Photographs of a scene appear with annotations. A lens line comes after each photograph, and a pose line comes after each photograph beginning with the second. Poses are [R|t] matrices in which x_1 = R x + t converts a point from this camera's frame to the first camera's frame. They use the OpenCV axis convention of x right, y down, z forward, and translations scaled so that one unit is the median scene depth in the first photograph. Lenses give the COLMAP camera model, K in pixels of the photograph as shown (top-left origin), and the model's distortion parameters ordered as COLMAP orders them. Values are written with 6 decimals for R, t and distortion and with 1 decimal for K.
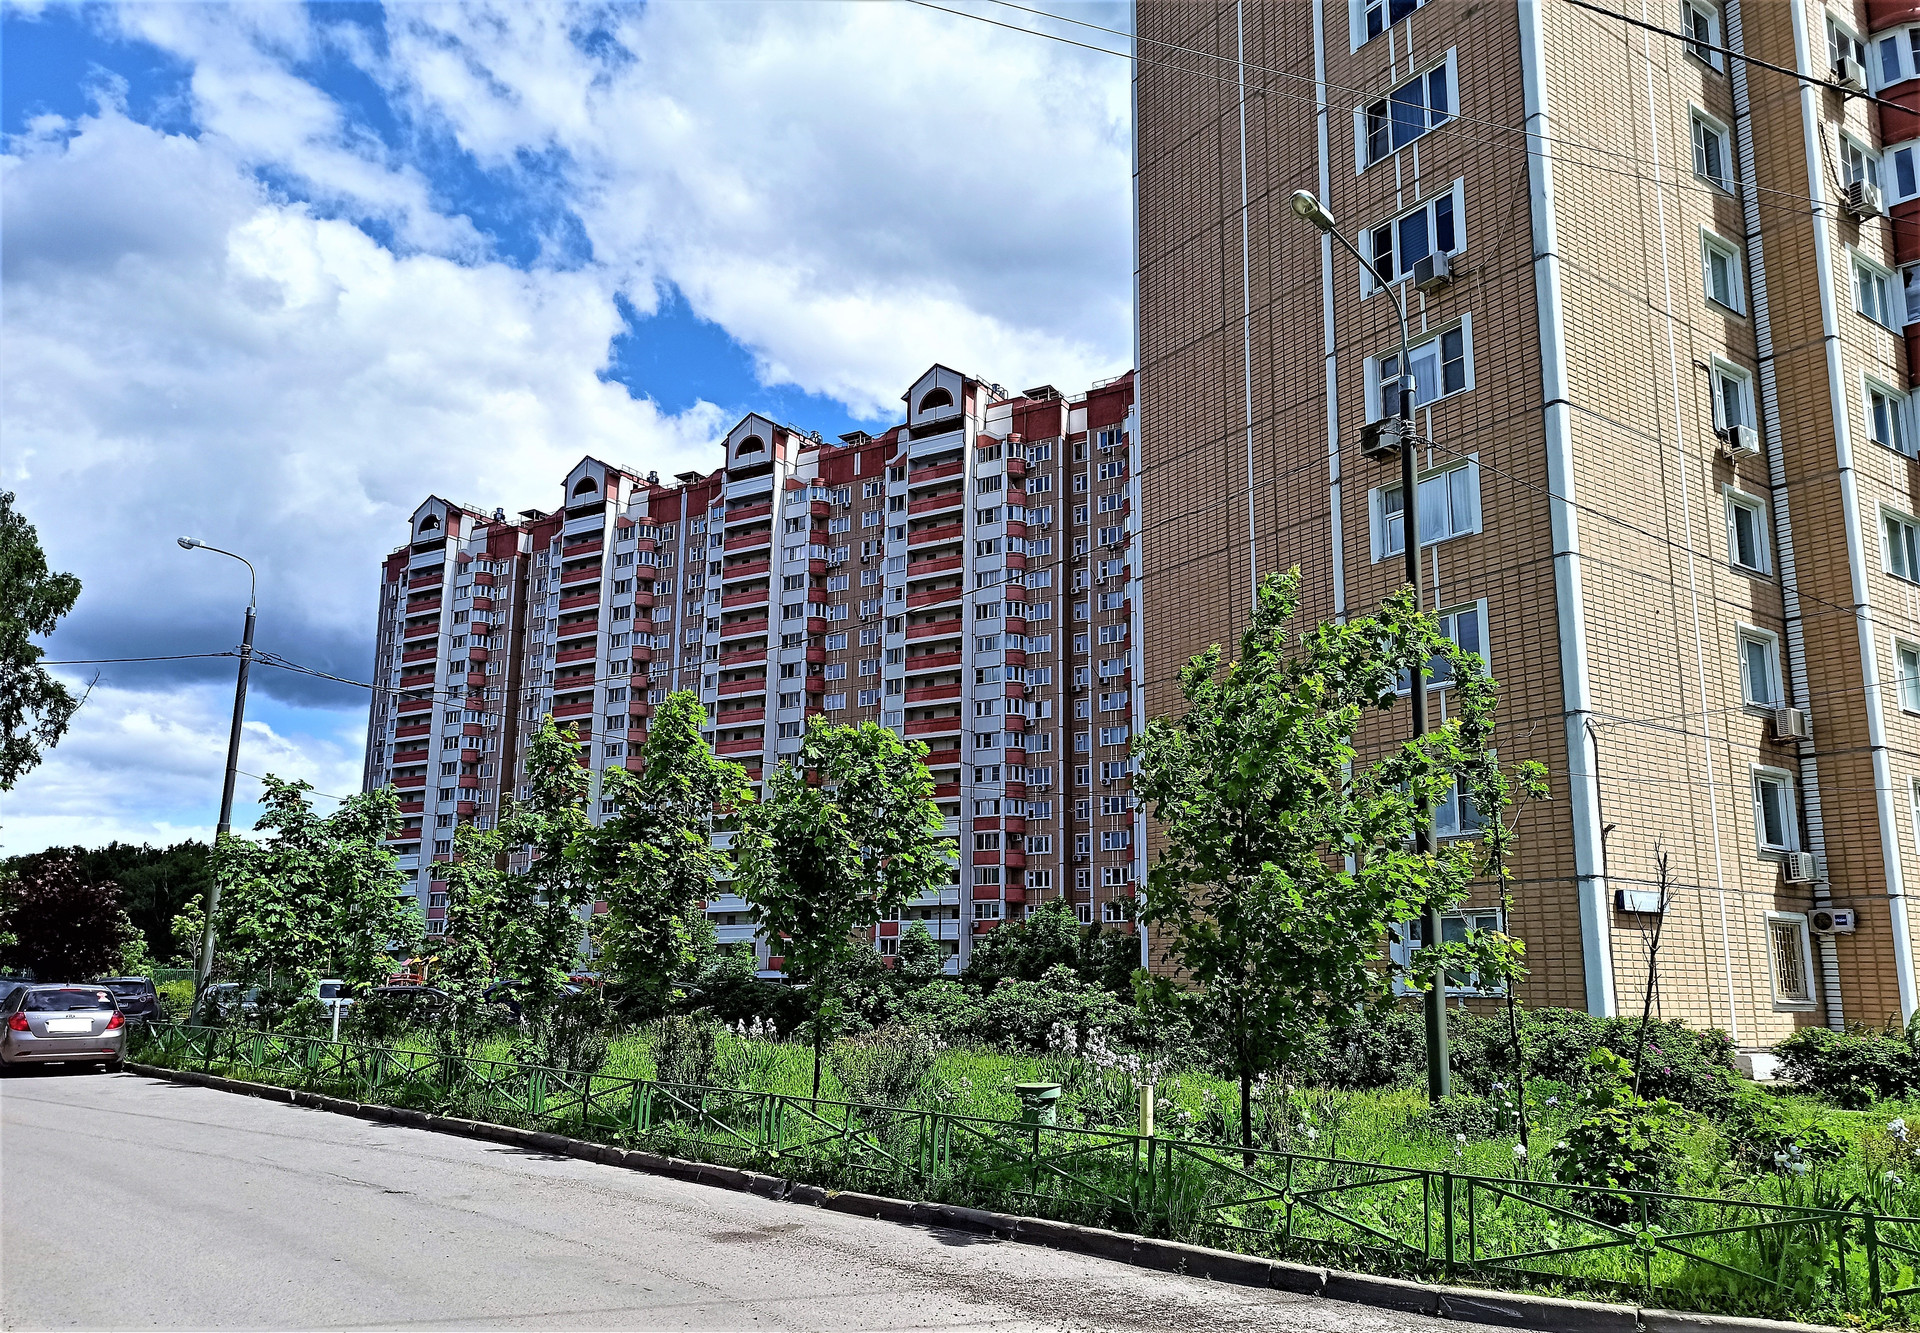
lens RADIAL K [[1484.2, 0, 962.4], [0, 1484.2, 703.4], [0, 0, 1]] dist [0.000108, -0.000531]
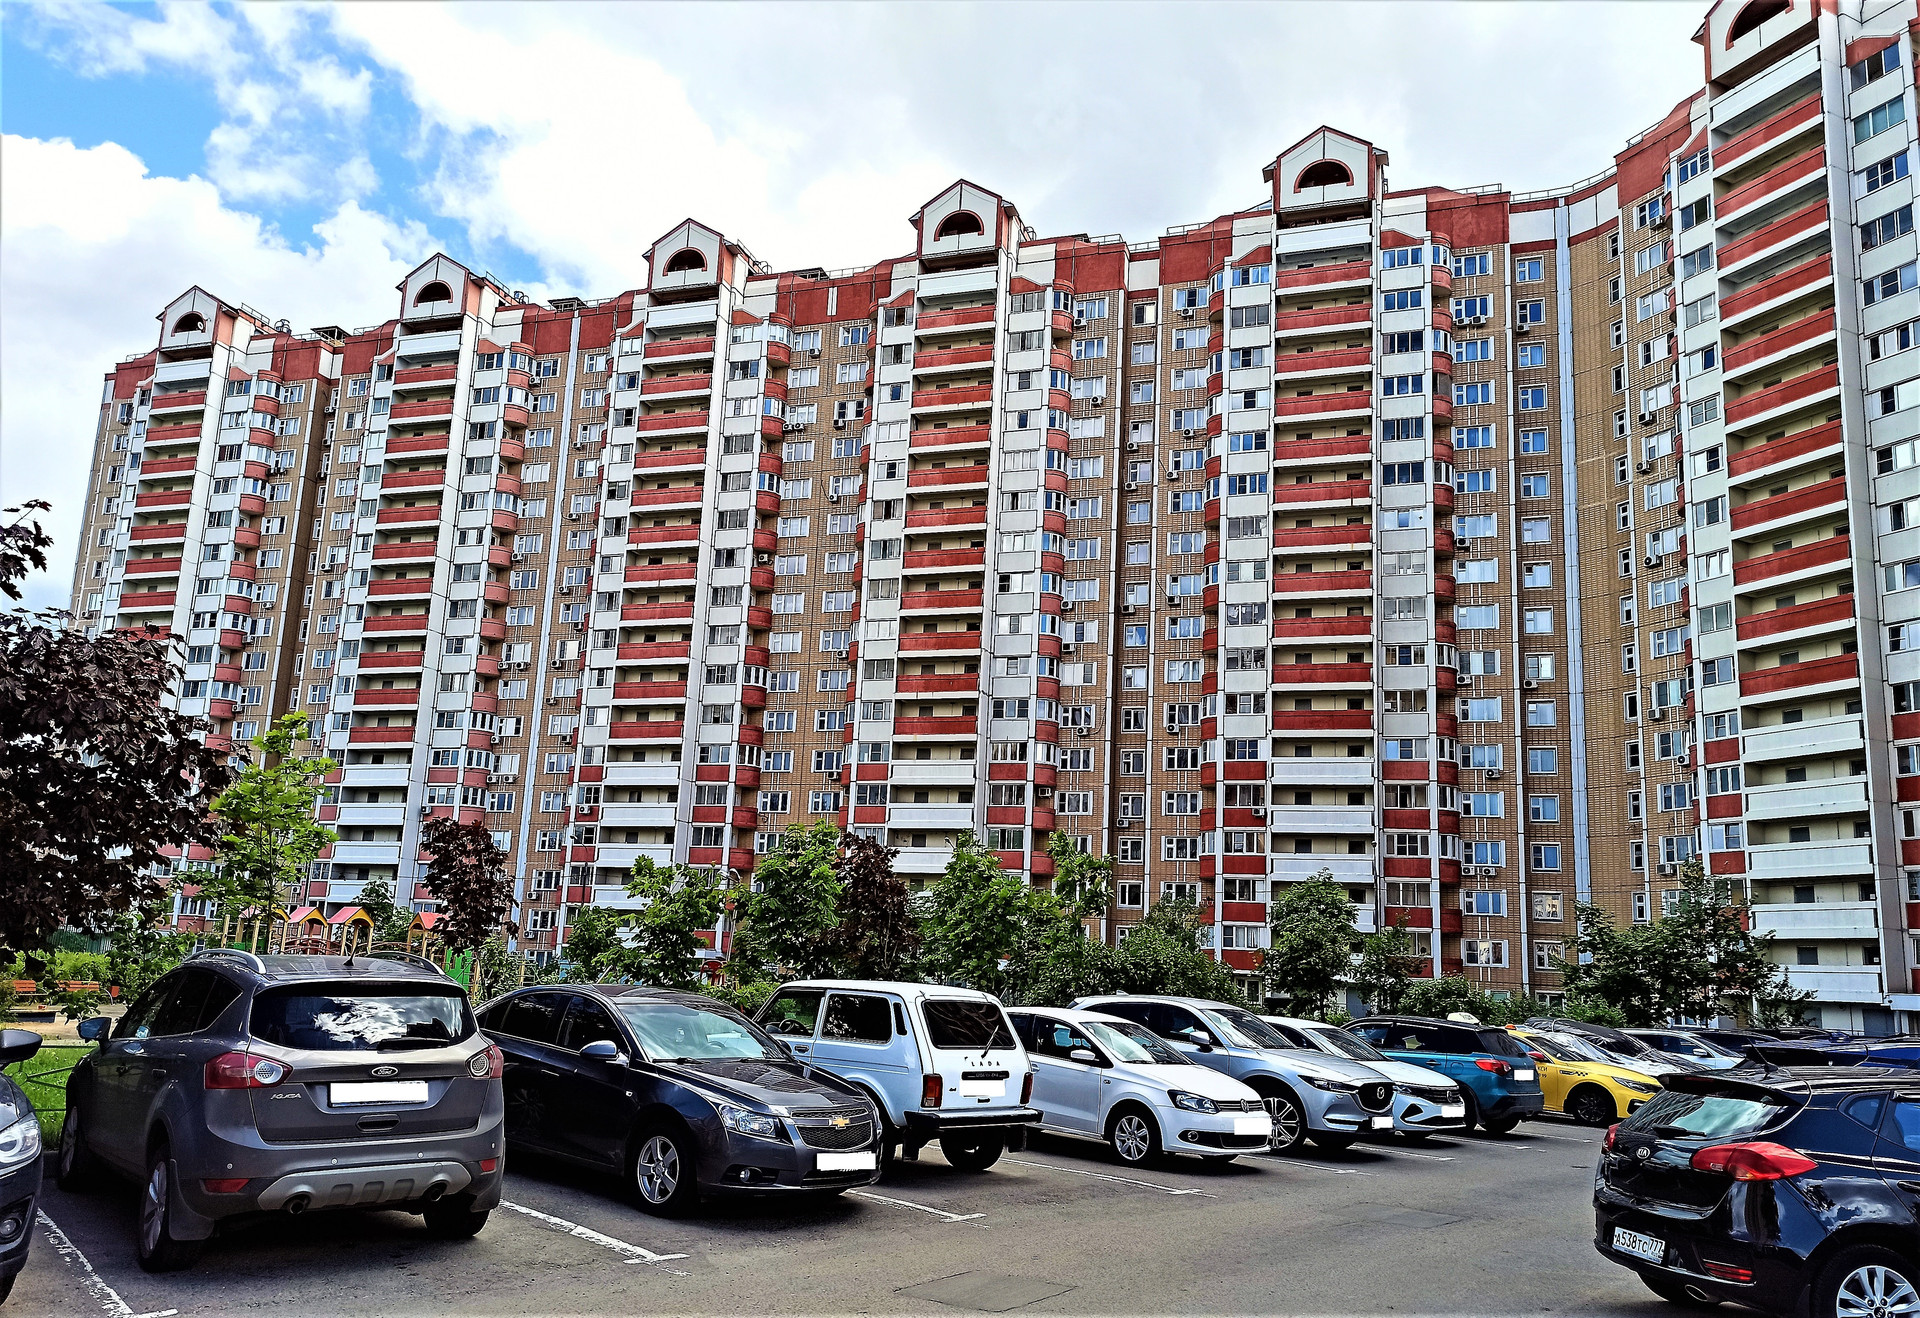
lens RADIAL K [[1740.8, 0, 960.0], [0, 1740.8, 659.0], [0, 0, 1]] dist [0.018021, 0.010888]
pose [[0.983935, 0.073560, 0.162667, -0.138683], [-0.075322, 0.997148, 0.004683, 0.016717], [-0.161859, -0.016860, 0.986670, 0.087826]]
